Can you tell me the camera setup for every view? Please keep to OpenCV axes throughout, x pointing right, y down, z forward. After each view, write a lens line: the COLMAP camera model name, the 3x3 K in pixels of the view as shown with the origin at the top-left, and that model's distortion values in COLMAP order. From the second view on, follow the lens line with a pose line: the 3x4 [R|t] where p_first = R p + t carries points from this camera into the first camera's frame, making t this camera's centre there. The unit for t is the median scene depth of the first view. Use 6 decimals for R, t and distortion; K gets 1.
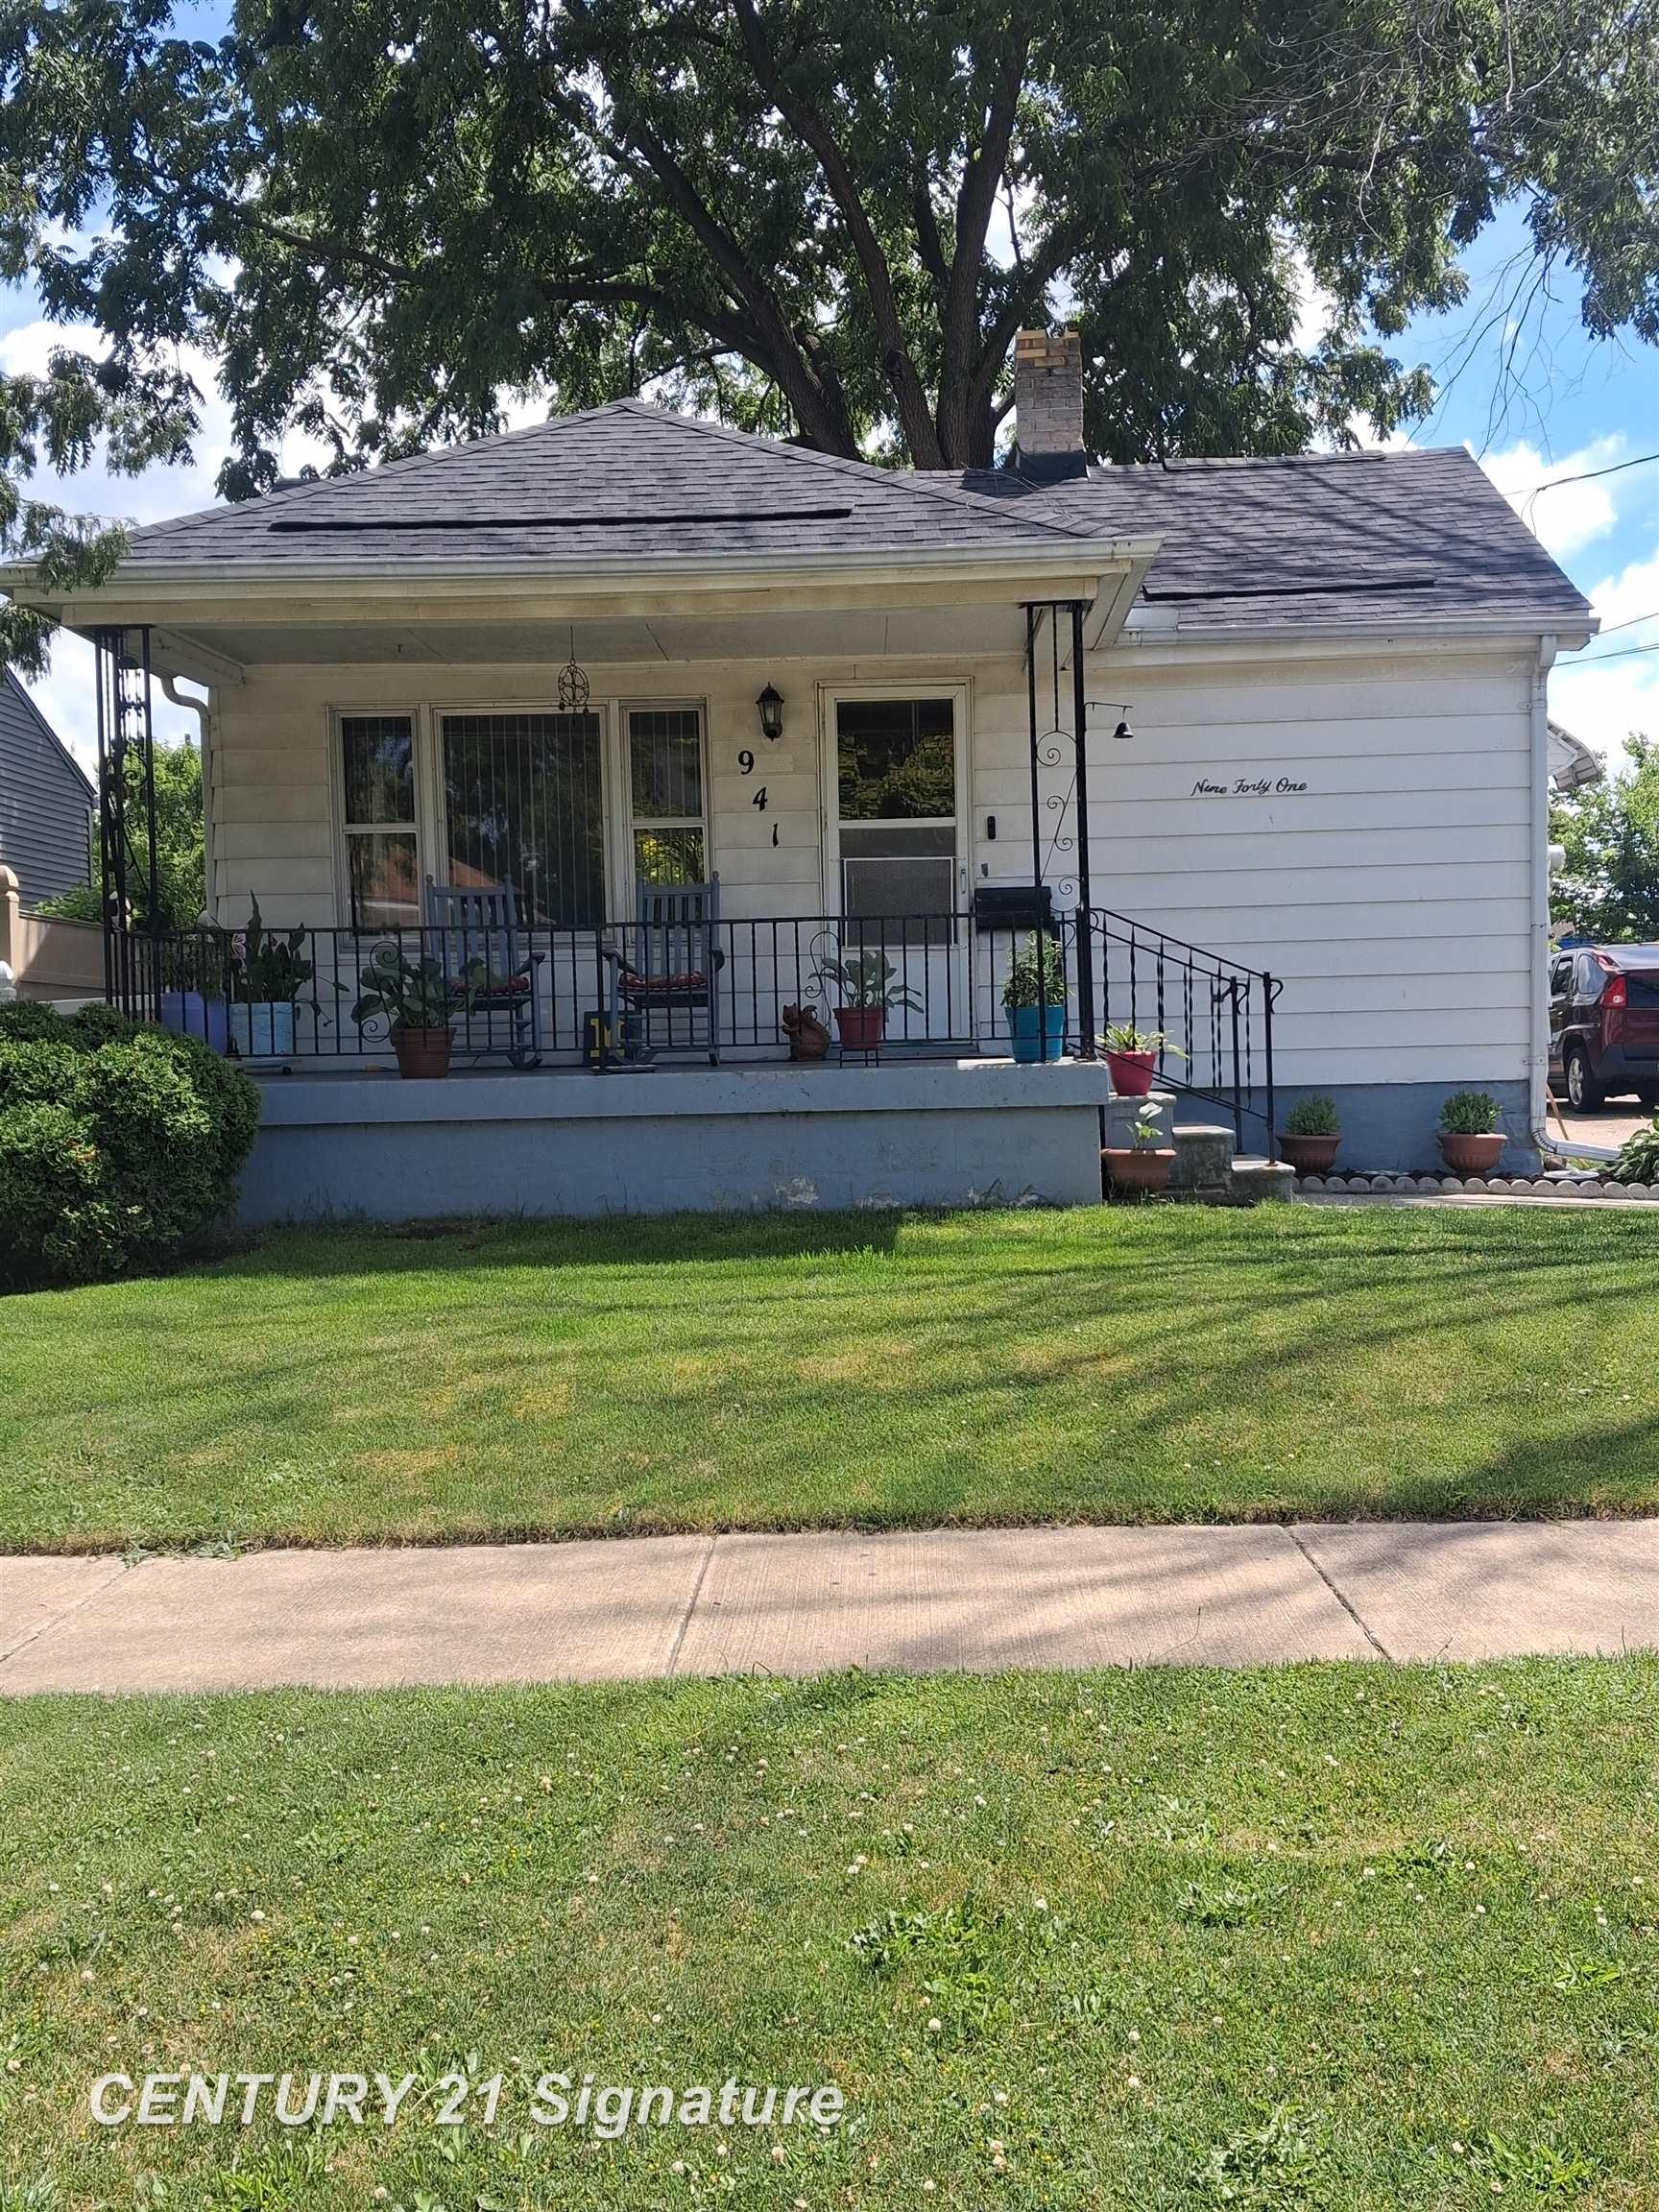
lens RADIAL K [[2246.1, 0, 829.5], [0, 2246.1, 1106.0], [0, 0, 1]] dist [0.317872, -1.328565]
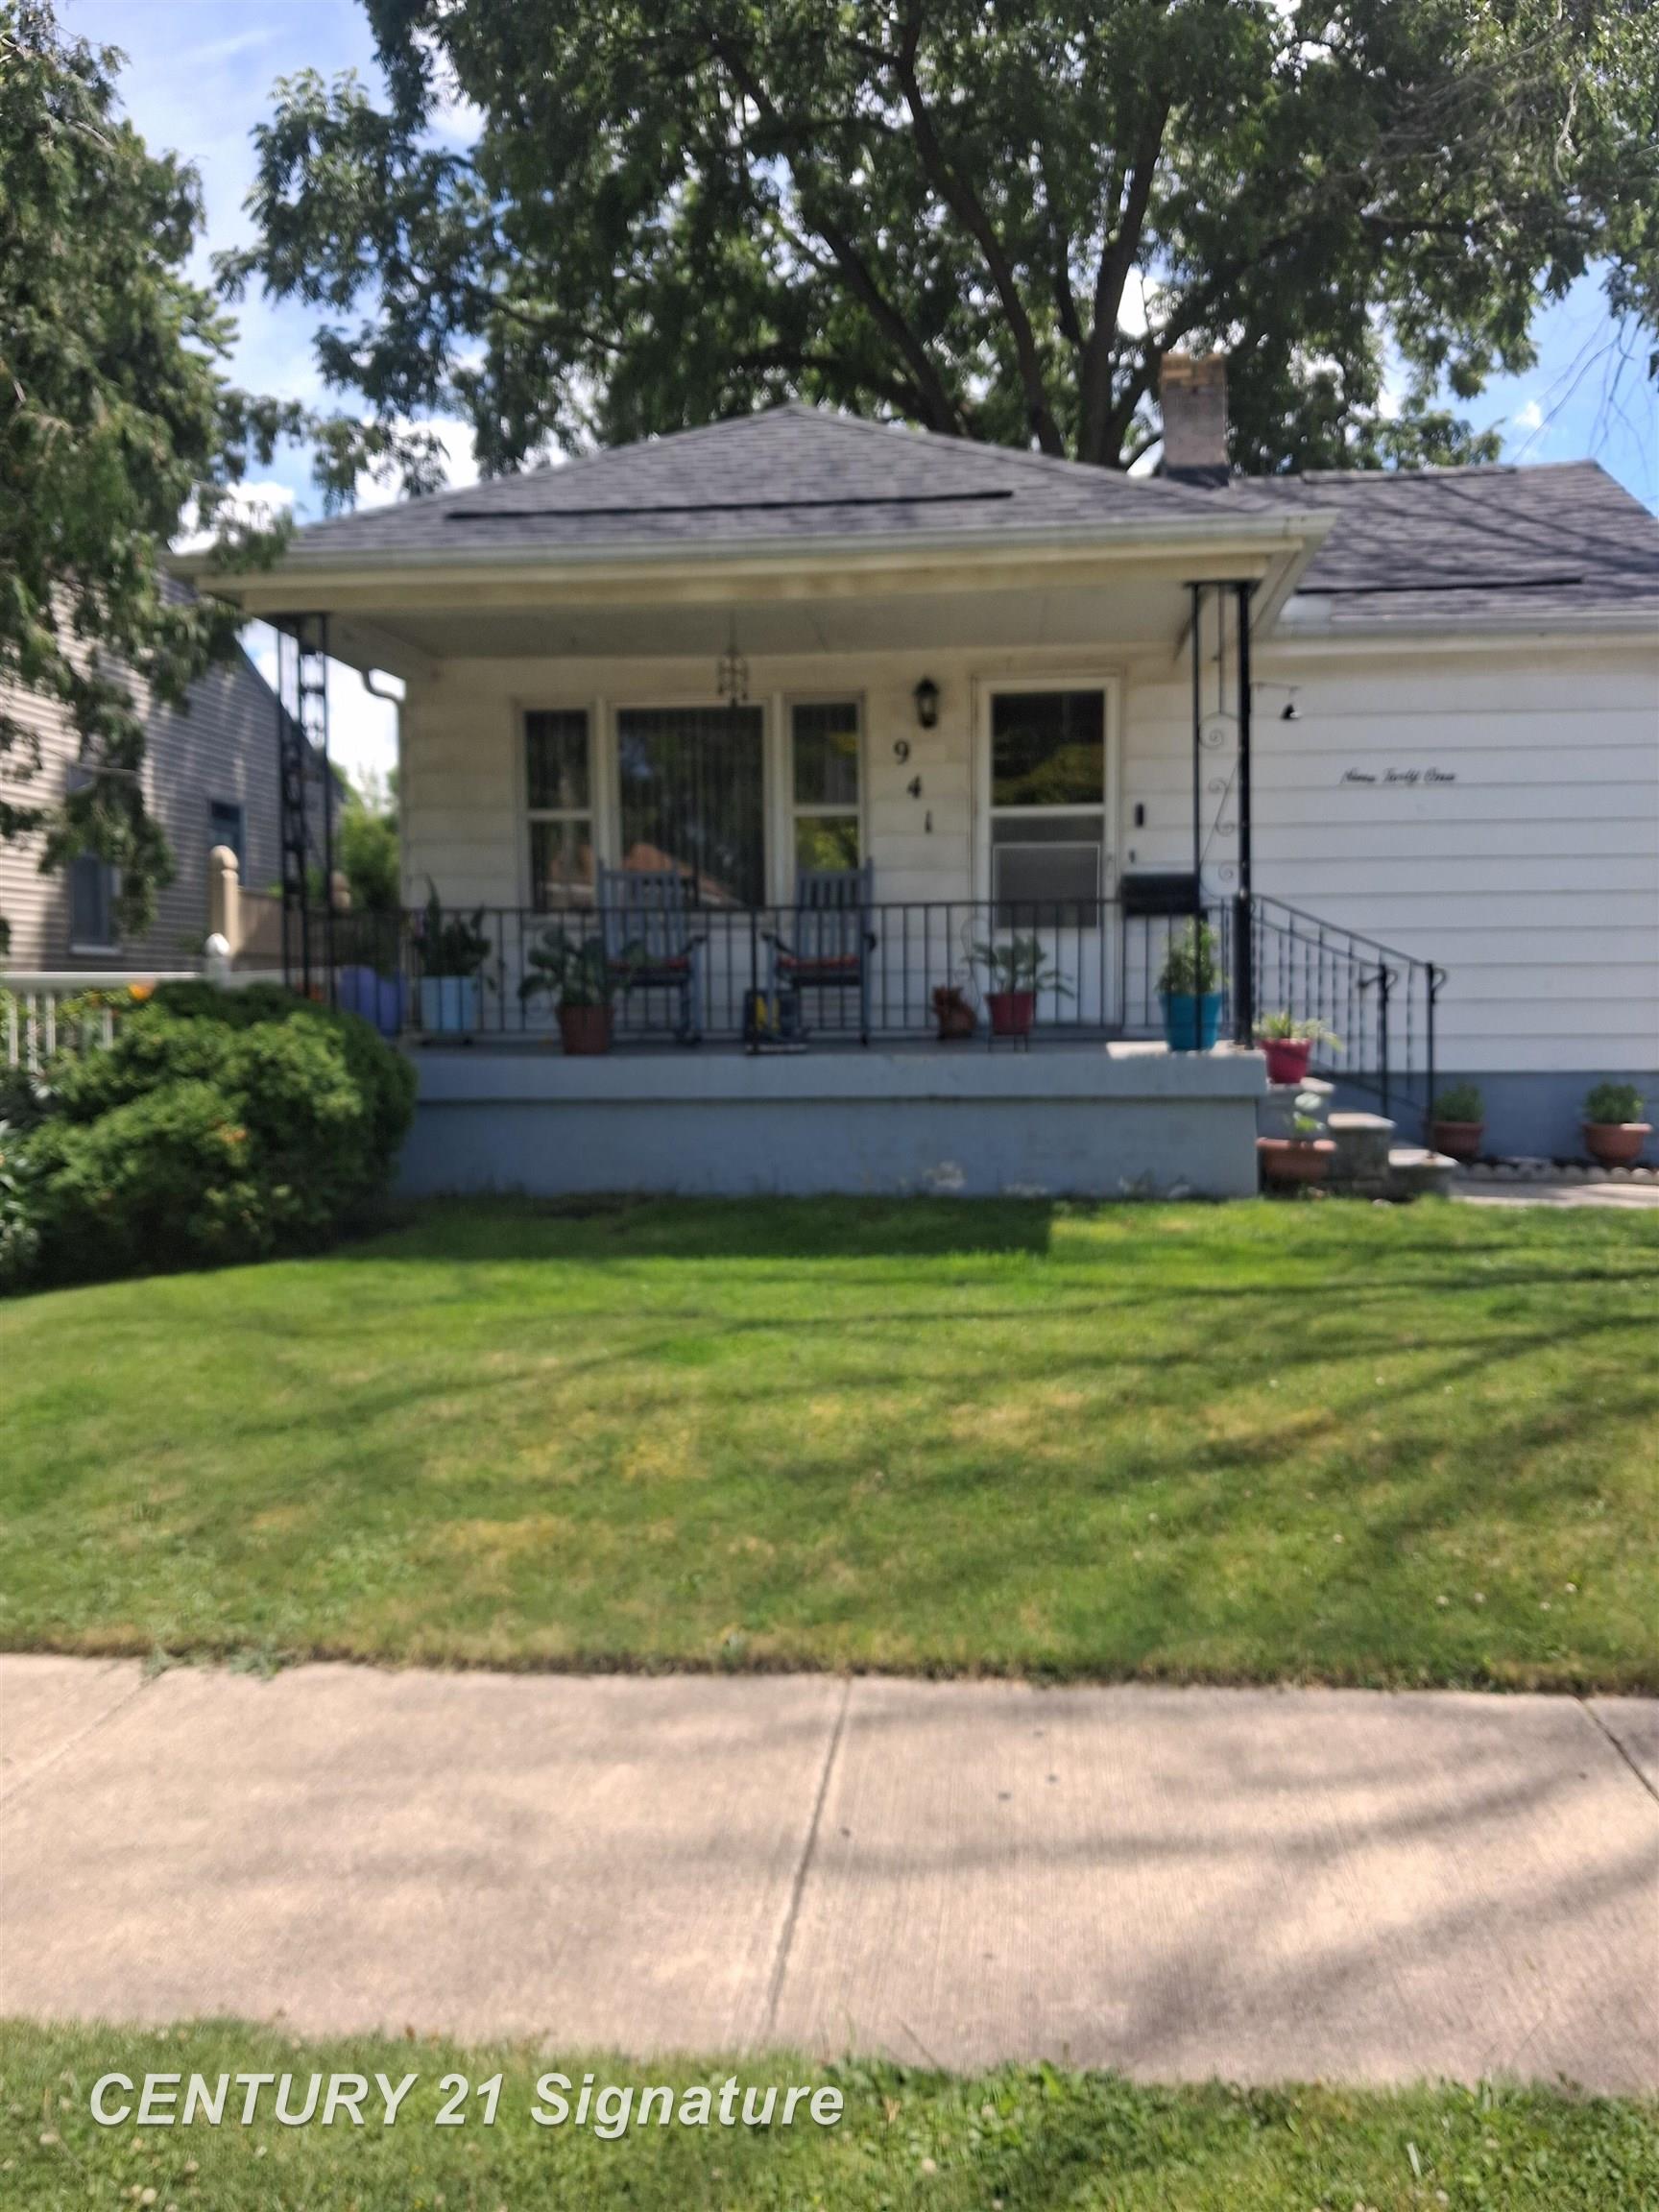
lens RADIAL K [[1820.4, 0, 829.5], [0, 1820.4, 1106.0], [0, 0, 1]] dist [0.182984, -0.573718]
pose [[0.997152, 0.018188, -0.073188, -0.005702], [-0.016040, 0.999426, 0.029829, -0.013880], [0.073688, -0.028571, 0.996872, 0.155209]]
